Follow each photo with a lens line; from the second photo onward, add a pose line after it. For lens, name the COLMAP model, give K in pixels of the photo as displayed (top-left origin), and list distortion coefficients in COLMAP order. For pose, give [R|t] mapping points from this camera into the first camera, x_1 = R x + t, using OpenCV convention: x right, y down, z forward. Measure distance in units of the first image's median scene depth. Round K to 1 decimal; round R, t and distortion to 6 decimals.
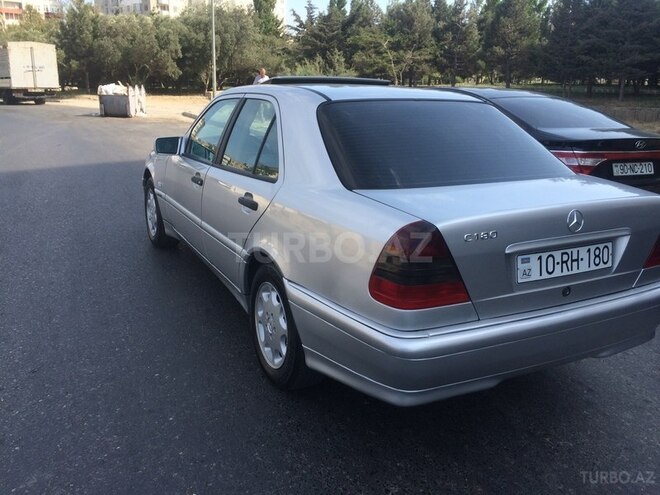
lens RADIAL K [[569.3, 0, 330.0], [0, 569.3, 247.5], [0, 0, 1]] dist [0.091513, -0.124362]
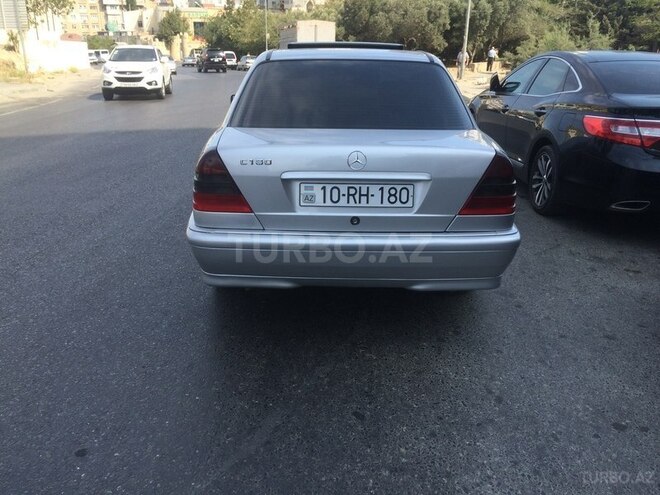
lens RADIAL K [[569.3, 0, 330.0], [0, 569.3, 247.5], [0, 0, 1]] dist [0.091513, -0.124362]
pose [[0.886174, 0.136717, -0.442724, 0.091629], [-0.117510, 0.990553, 0.070679, 0.005541], [0.448205, -0.010609, 0.893868, -0.007431]]
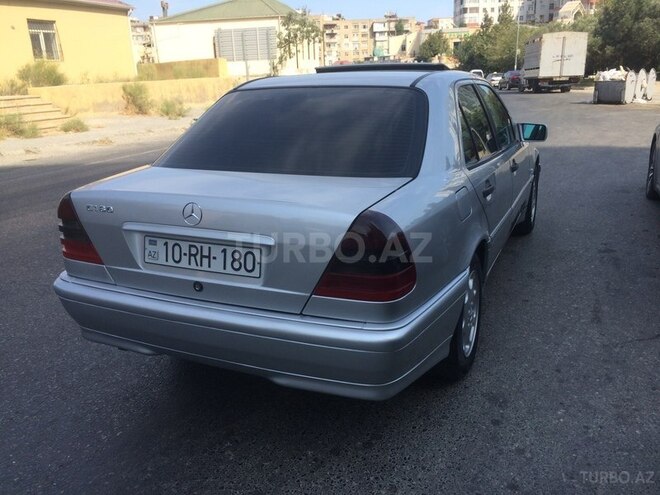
lens RADIAL K [[569.3, 0, 330.0], [0, 569.3, 247.5], [0, 0, 1]] dist [0.091513, -0.124362]
pose [[0.609531, 0.191327, -0.769328, 0.130217], [-0.175433, 0.978934, 0.104460, -0.012990], [0.773107, 0.071293, 0.630256, 0.057918]]
